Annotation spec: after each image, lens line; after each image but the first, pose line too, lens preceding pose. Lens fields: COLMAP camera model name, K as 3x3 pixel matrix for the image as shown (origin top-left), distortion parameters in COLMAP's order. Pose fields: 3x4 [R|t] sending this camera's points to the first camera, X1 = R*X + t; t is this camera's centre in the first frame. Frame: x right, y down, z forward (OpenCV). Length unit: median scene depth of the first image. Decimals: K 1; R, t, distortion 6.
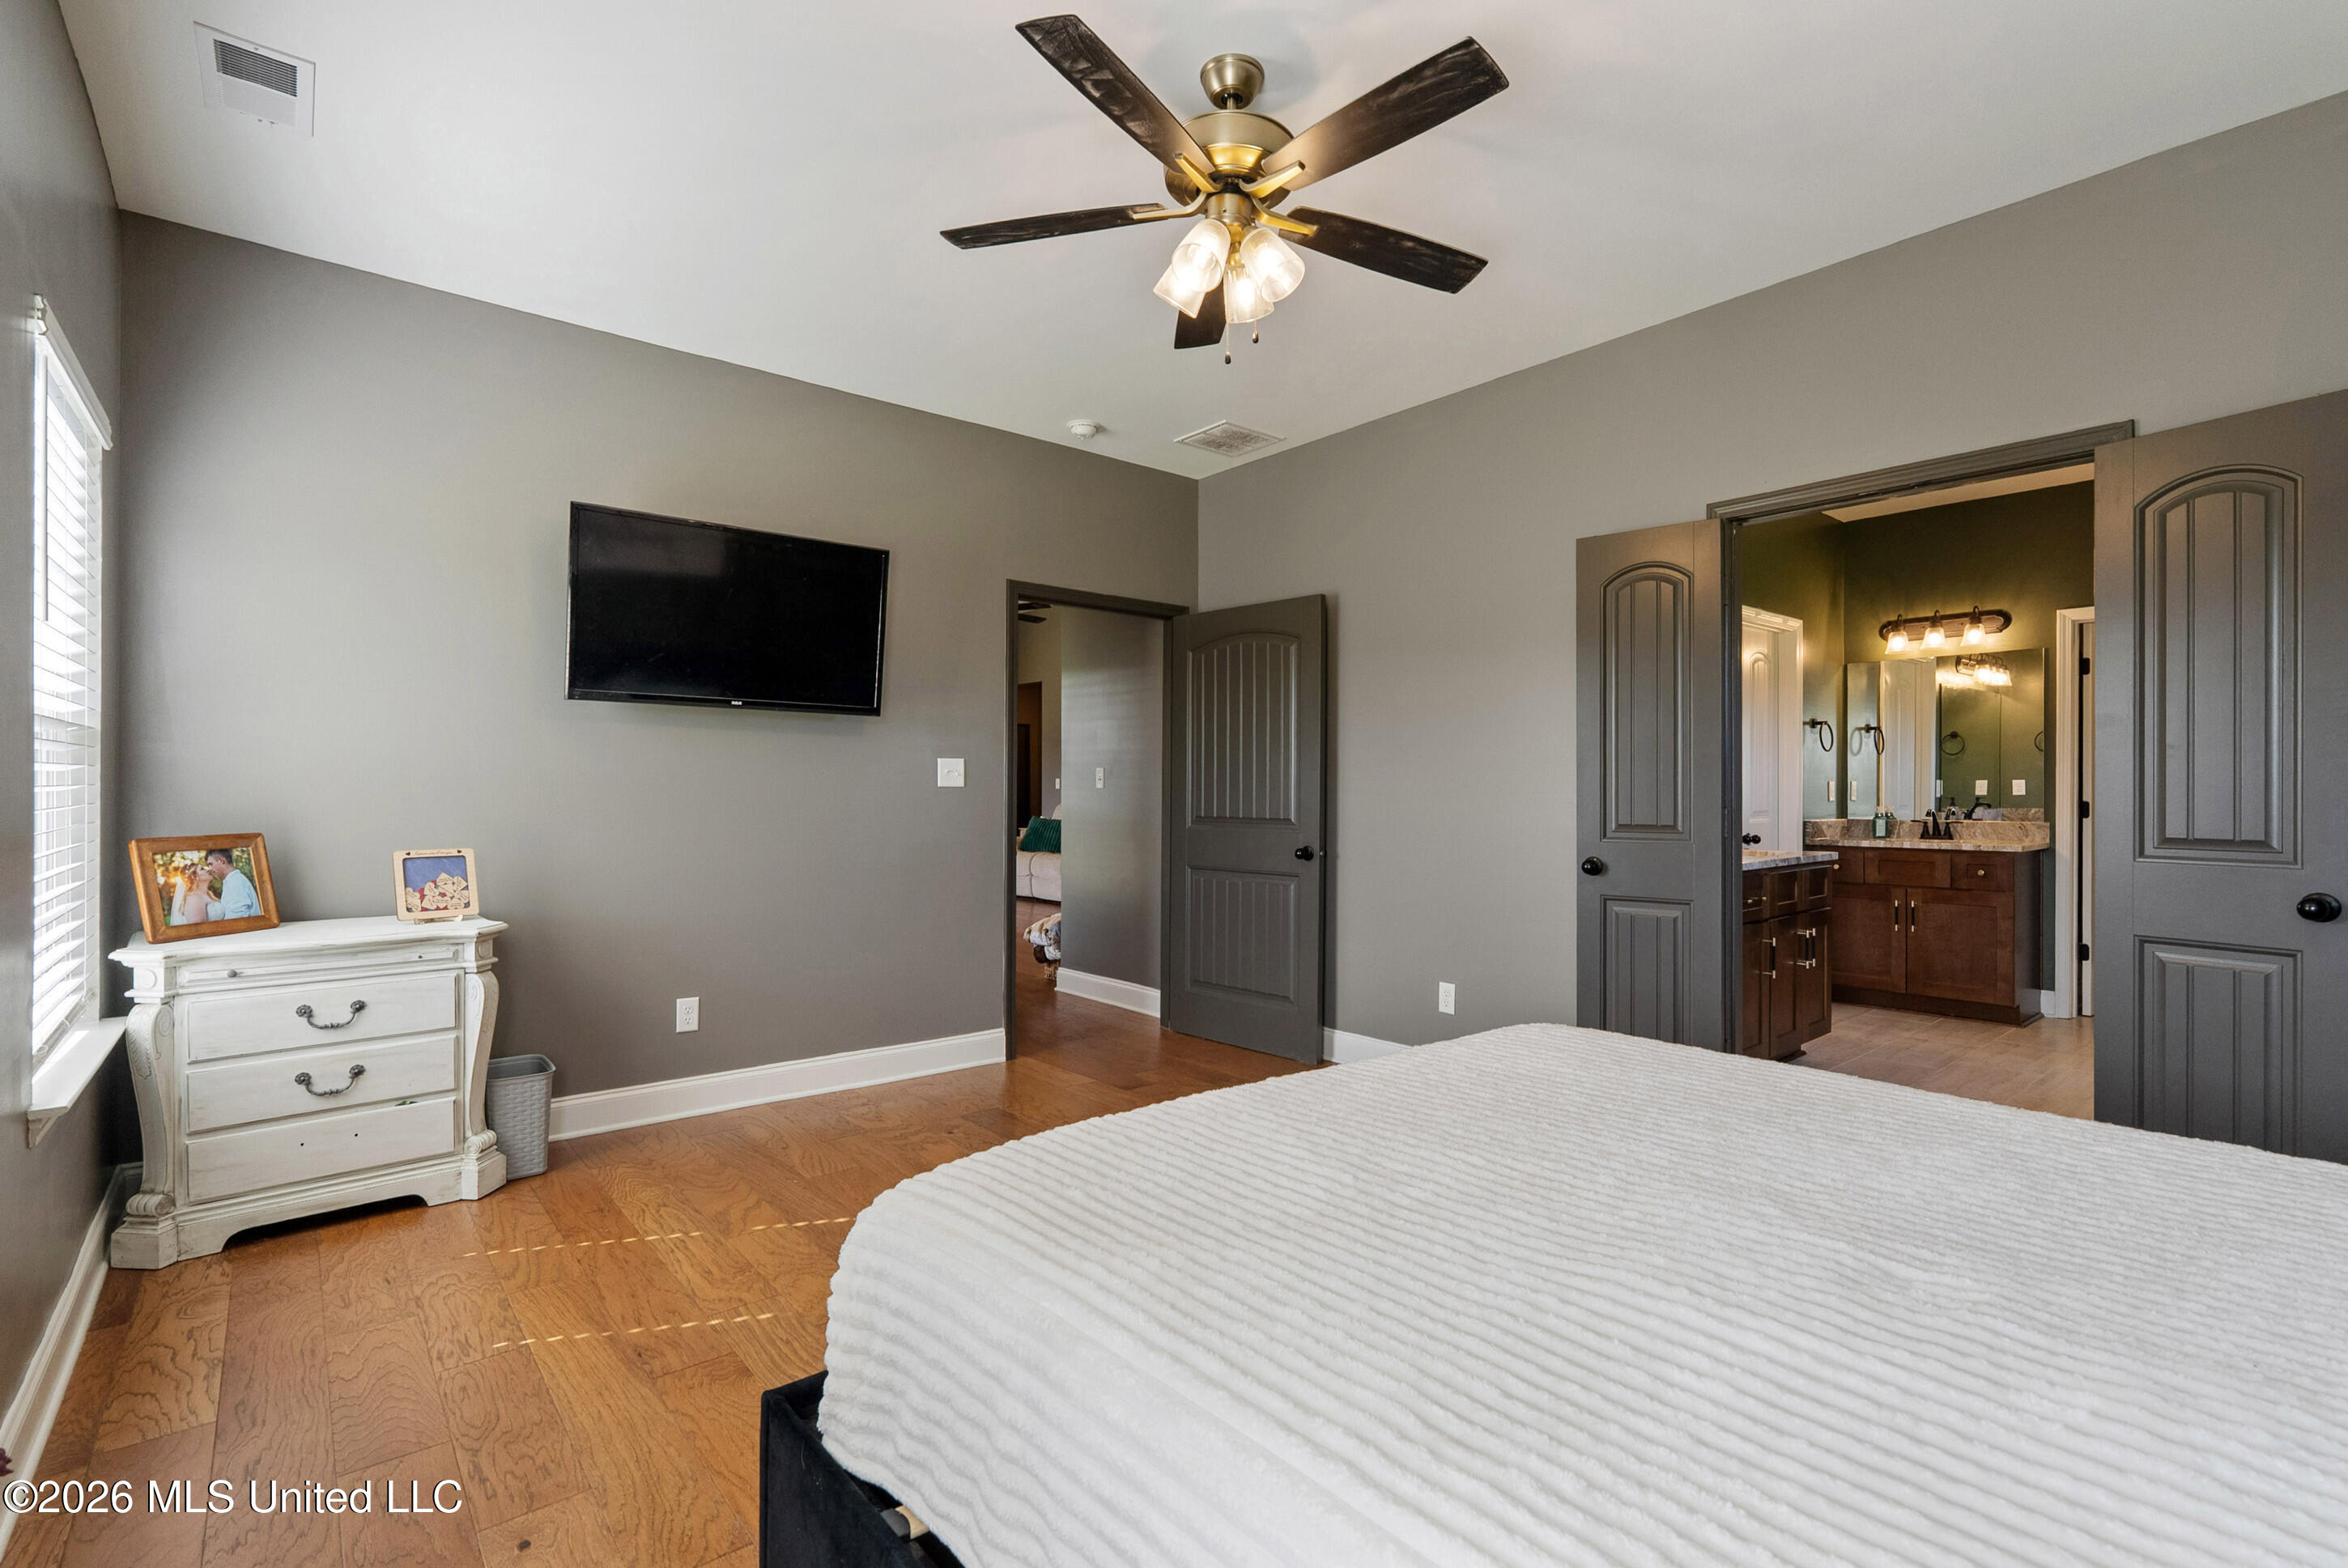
lens RADIAL K [[1059.1, 0, 1175.9], [0, 1059.1, 789.2], [0, 0, 1]] dist [-0.006378, 0.000121]
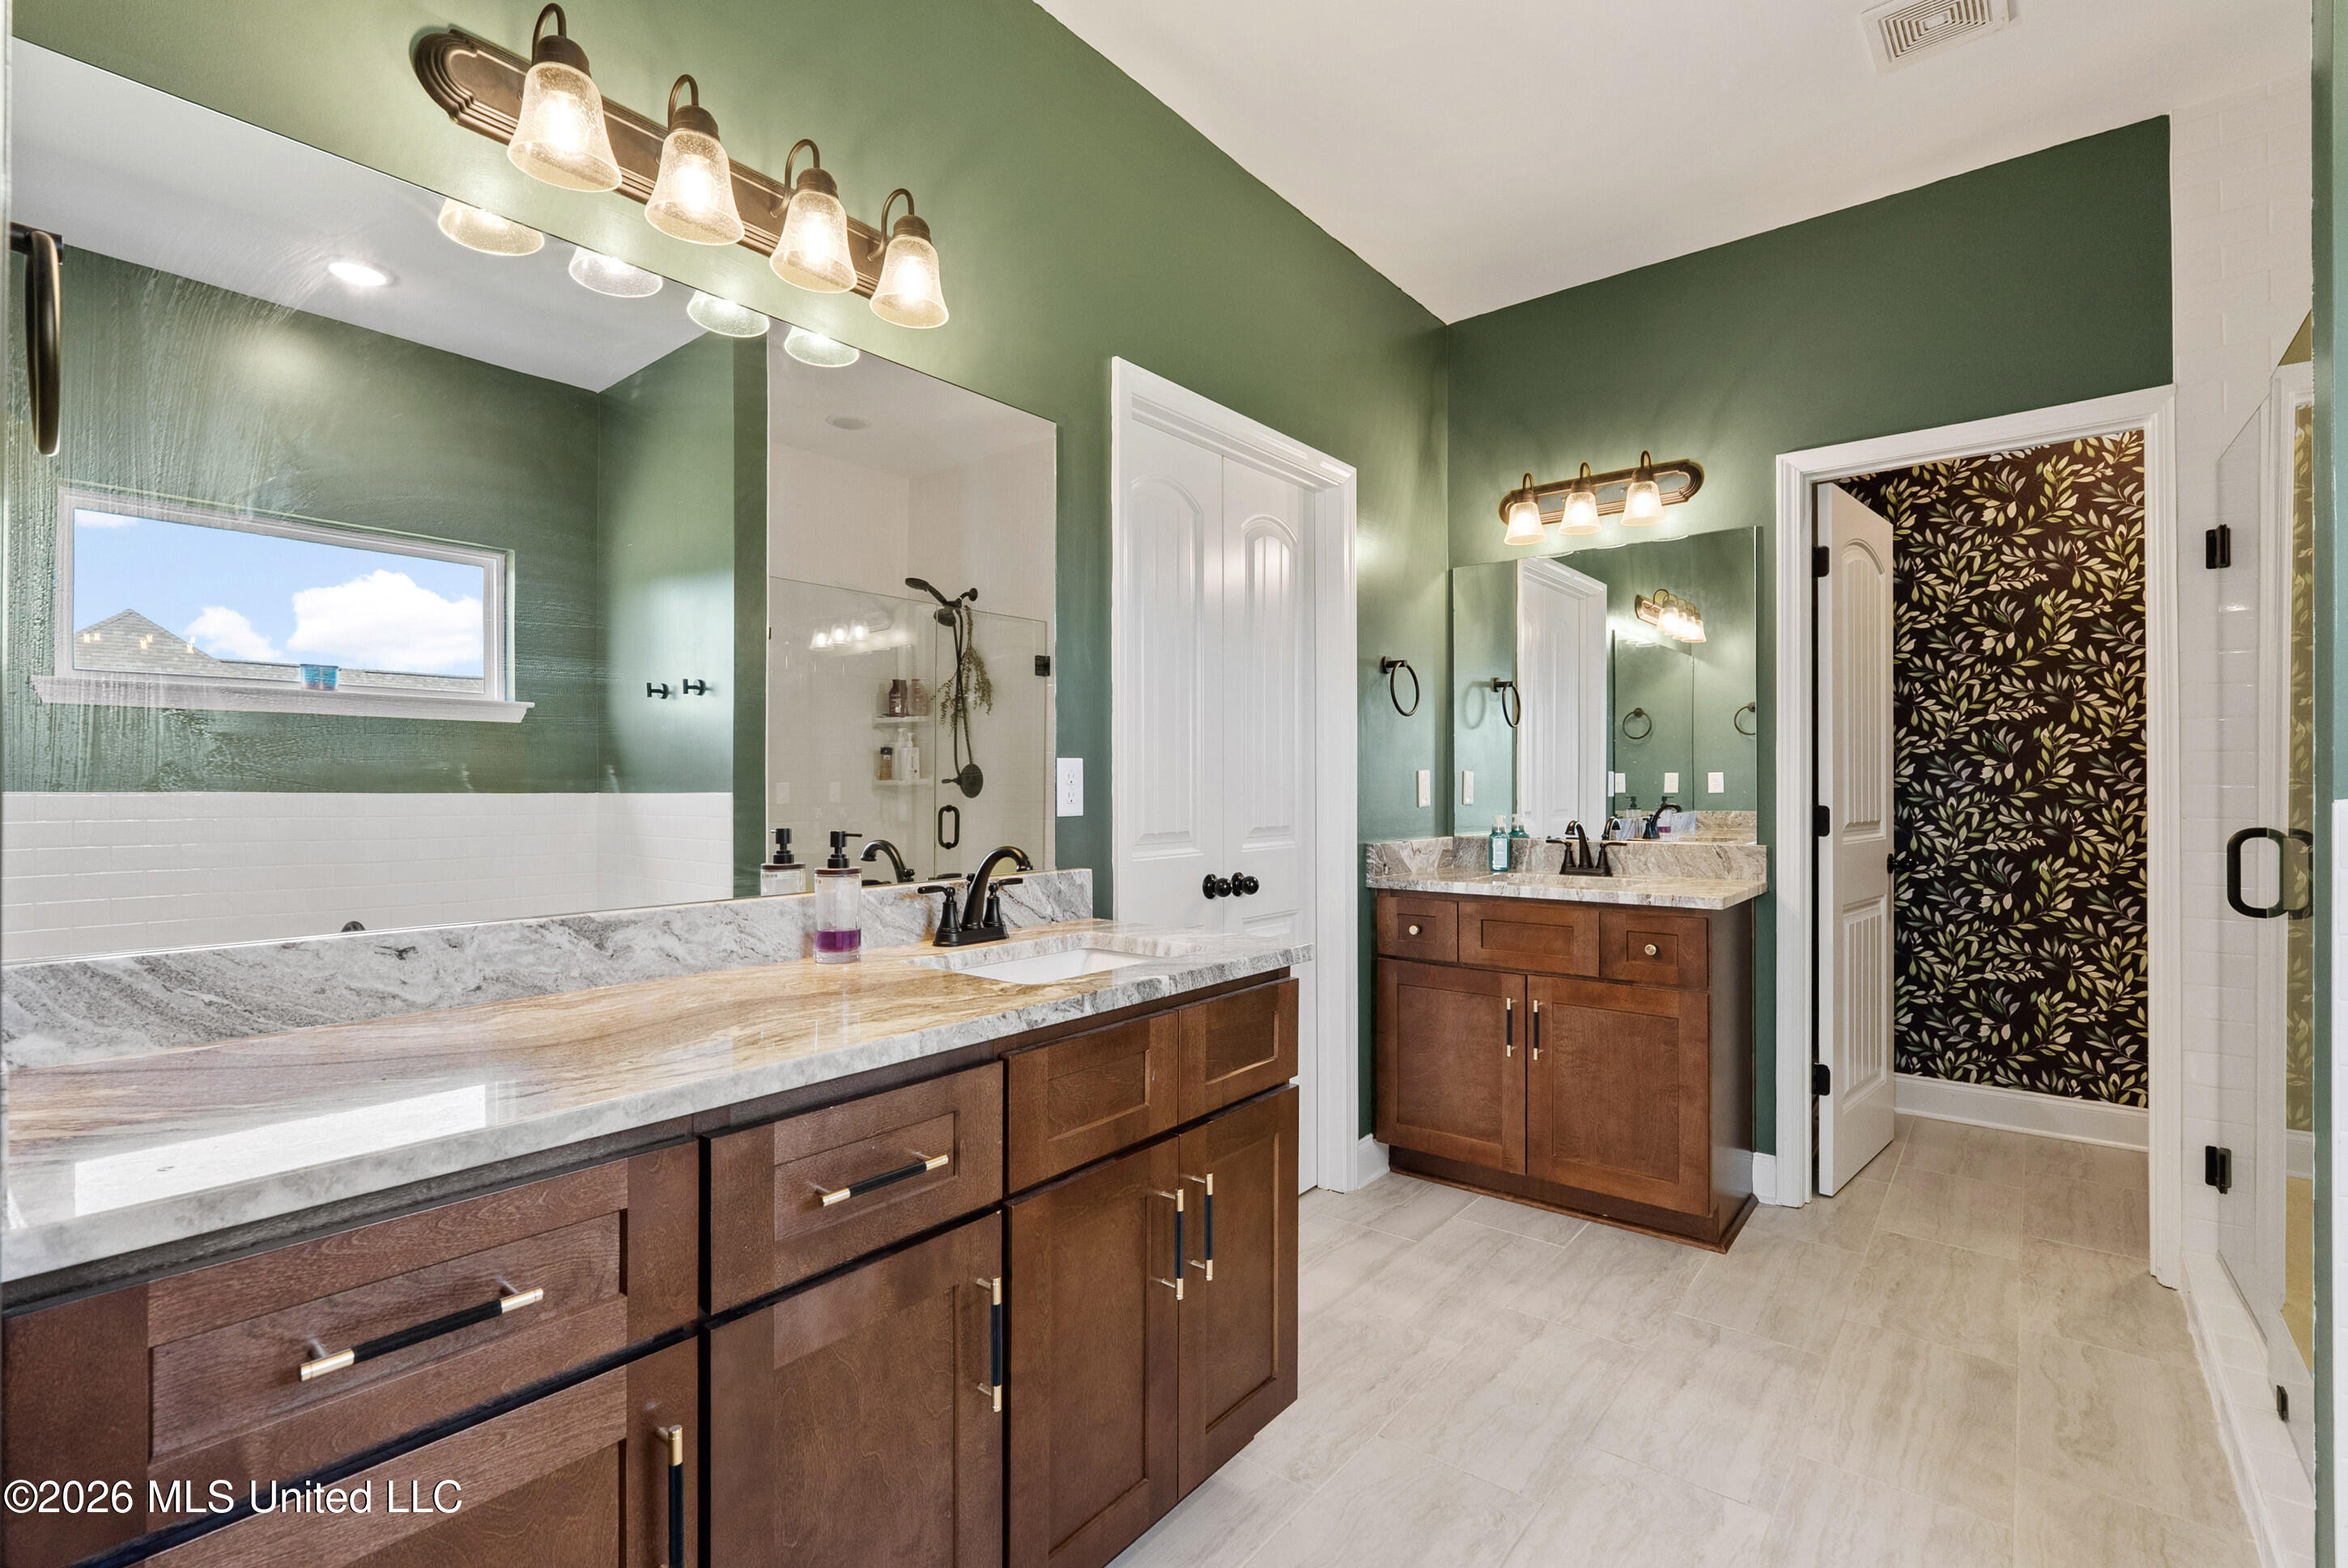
lens RADIAL K [[1064.6, 0, 1174.0], [0, 1064.6, 784.0], [0, 0, 1]] dist [-0.005285, 0.004836]
pose [[0.979514, -0.001970, 0.201368, 0.397812], [0.002666, 0.999991, -0.003186, 0.000868], [-0.201360, 0.003658, 0.979510, 0.497711]]
